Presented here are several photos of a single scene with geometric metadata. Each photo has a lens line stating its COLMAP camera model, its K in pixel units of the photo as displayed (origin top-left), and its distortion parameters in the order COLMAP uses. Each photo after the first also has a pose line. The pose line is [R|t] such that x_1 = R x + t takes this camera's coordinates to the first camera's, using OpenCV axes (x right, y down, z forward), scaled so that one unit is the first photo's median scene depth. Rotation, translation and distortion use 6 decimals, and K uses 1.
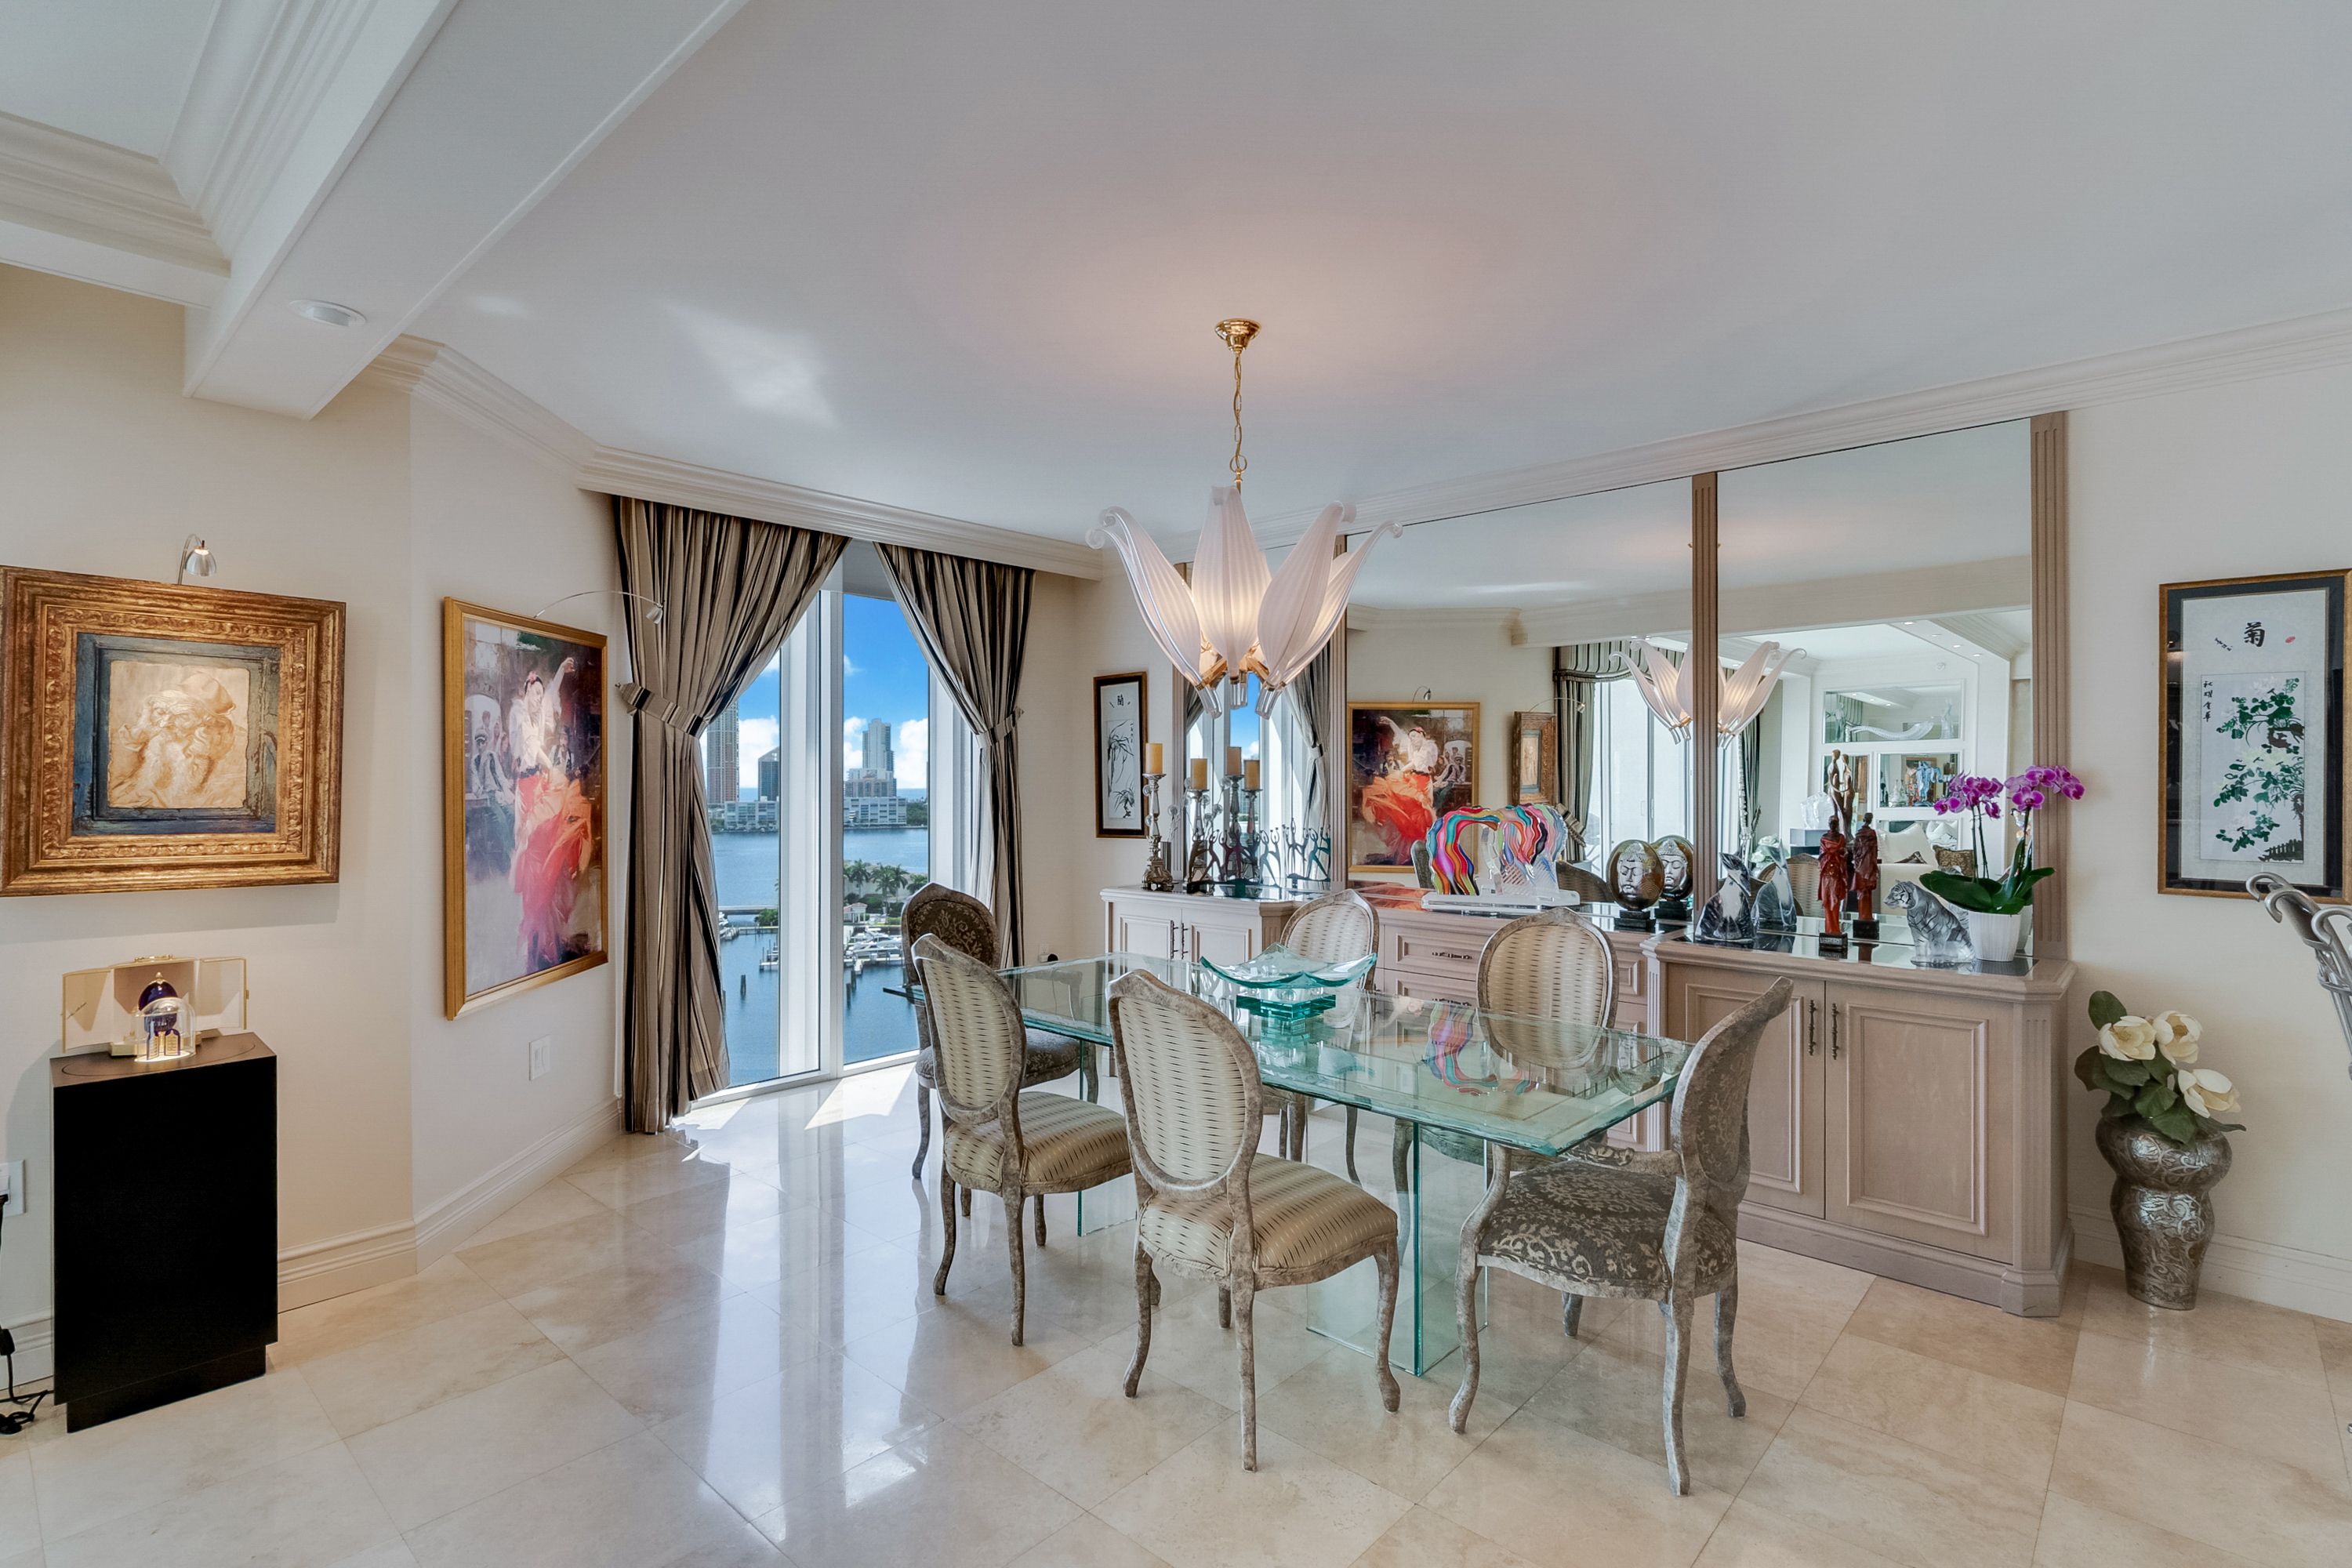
lens RADIAL K [[1144.0, 0, 1175.6], [0, 1144.0, 779.2], [0, 0, 1]] dist [-0.001375, 0.000996]
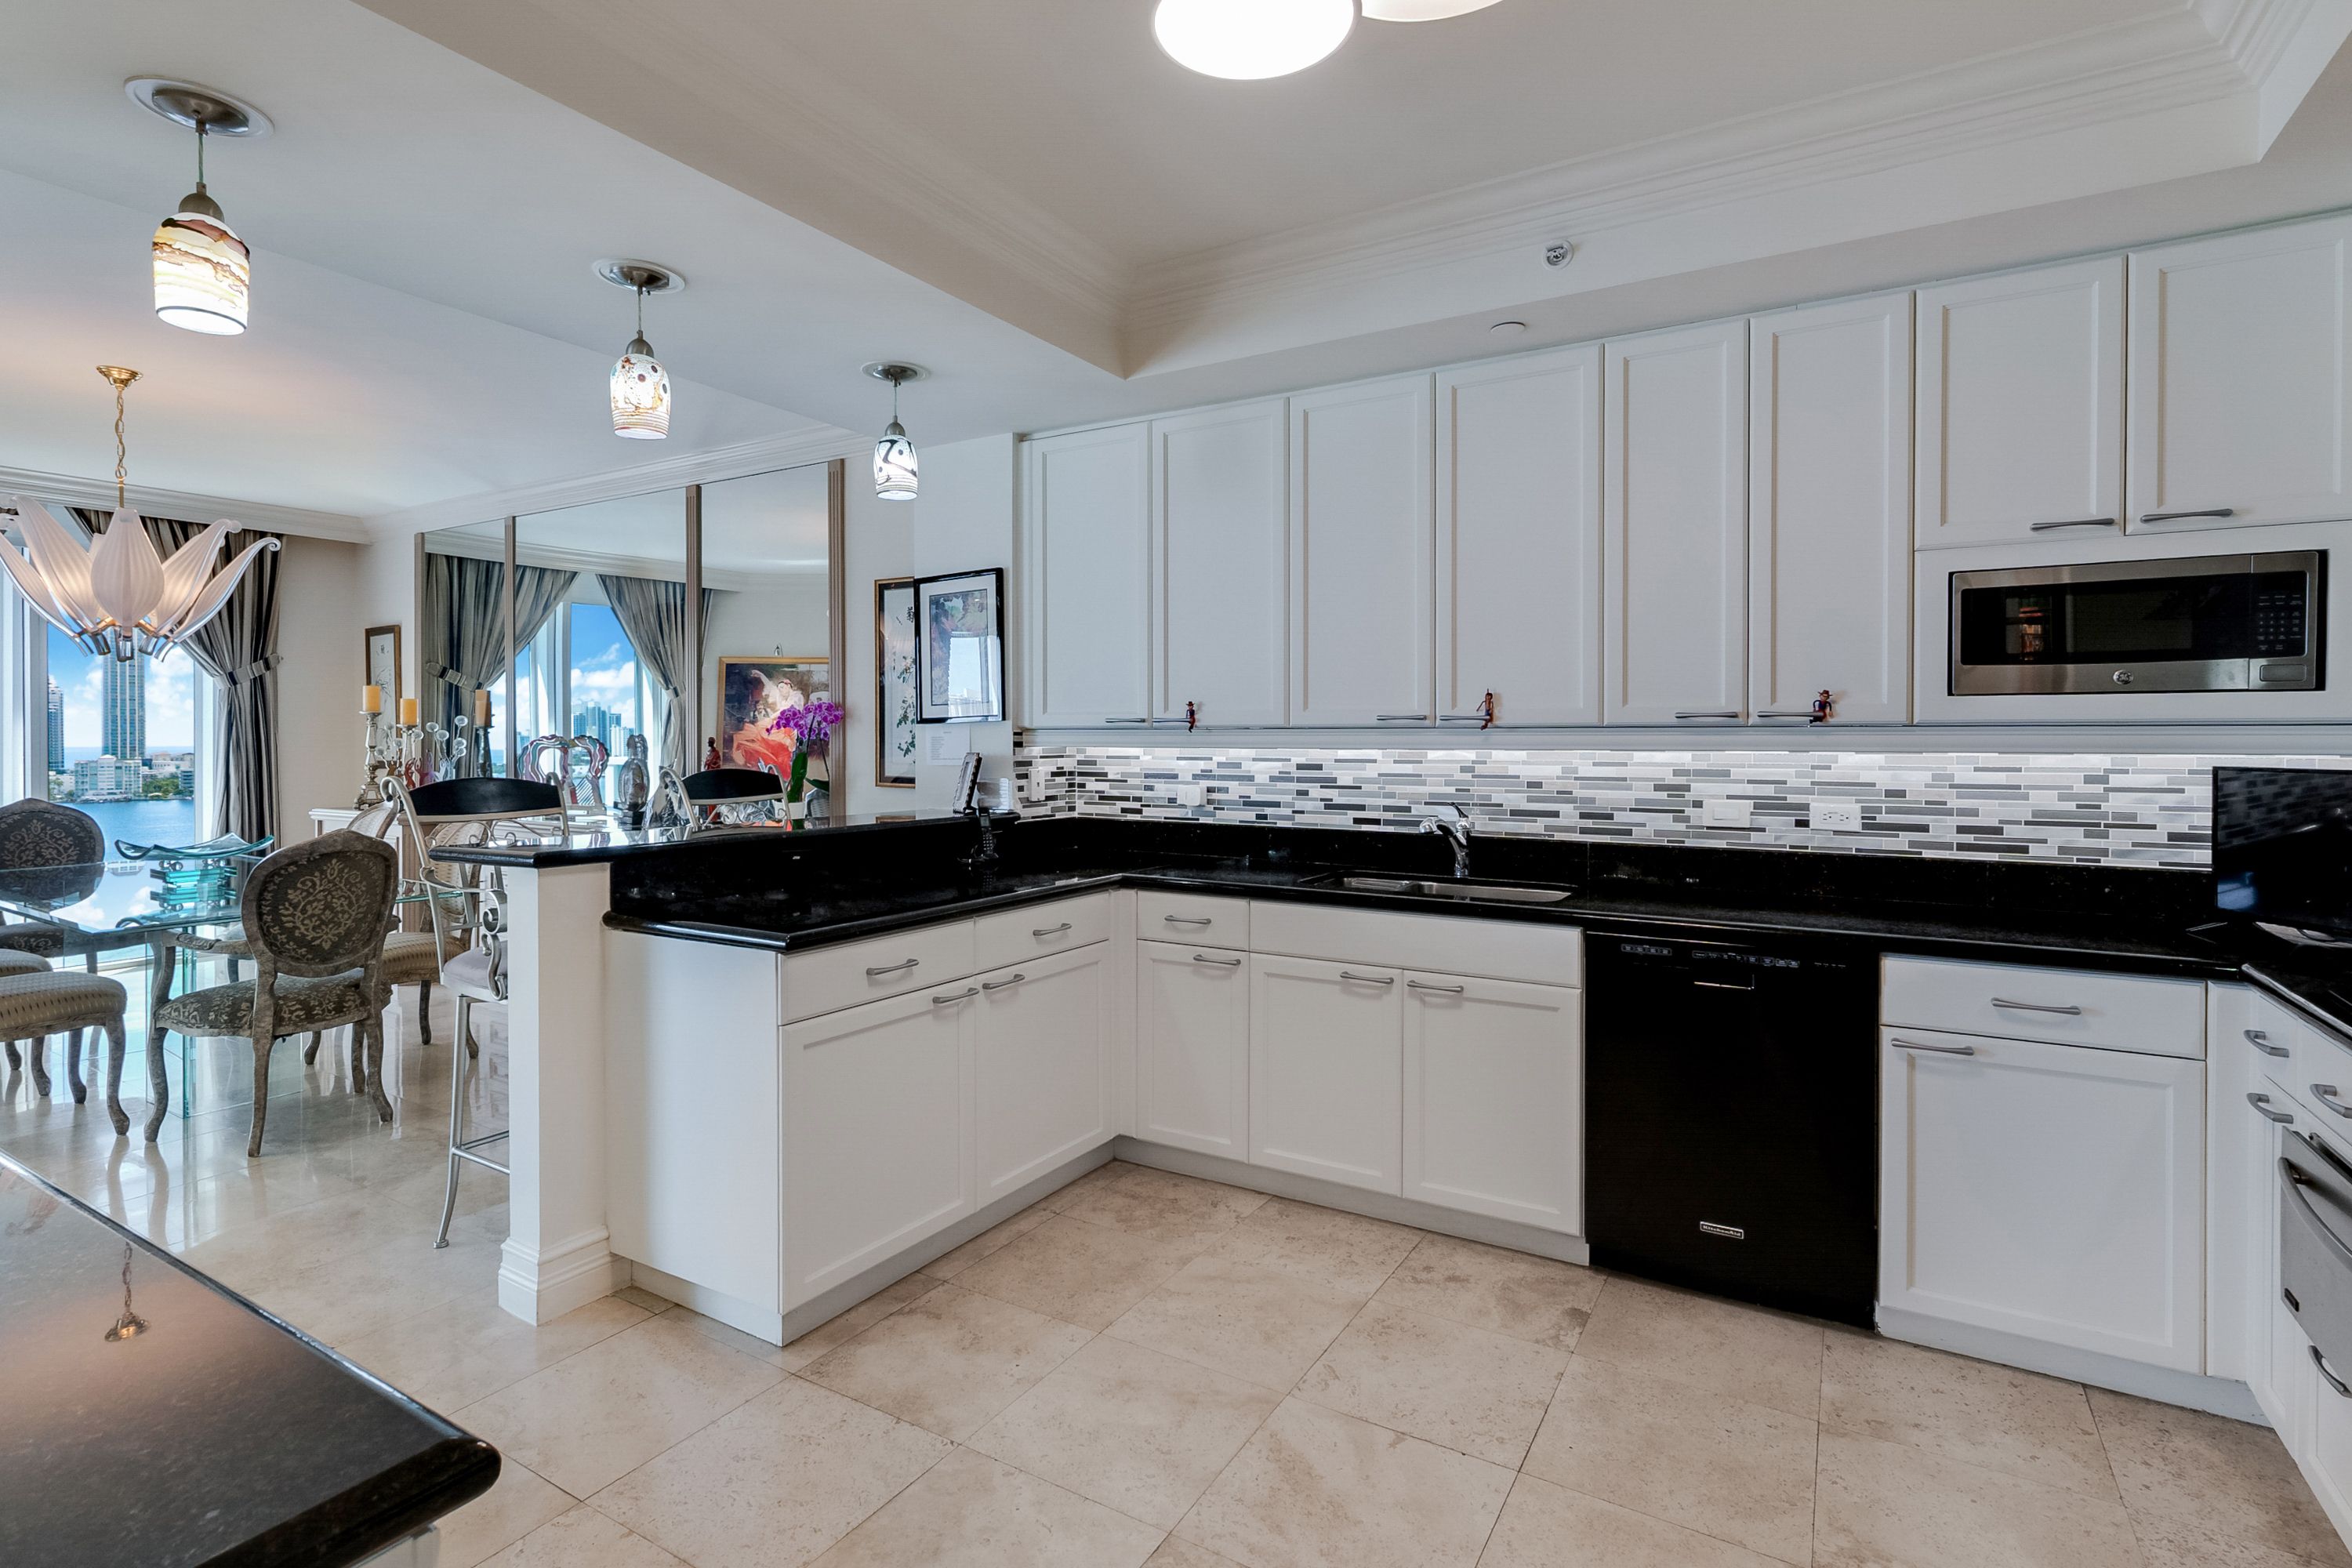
lens RADIAL K [[1144.0, 0, 1140.1], [0, 1144.0, 724.9], [0, 0, 1]] dist [-0.001375, 0.000996]
pose [[0.979569, 0.005534, 0.201032, 0.456742], [-0.002968, 0.999910, -0.013065, 0.019062], [-0.201086, 0.012201, 0.979498, -0.271695]]
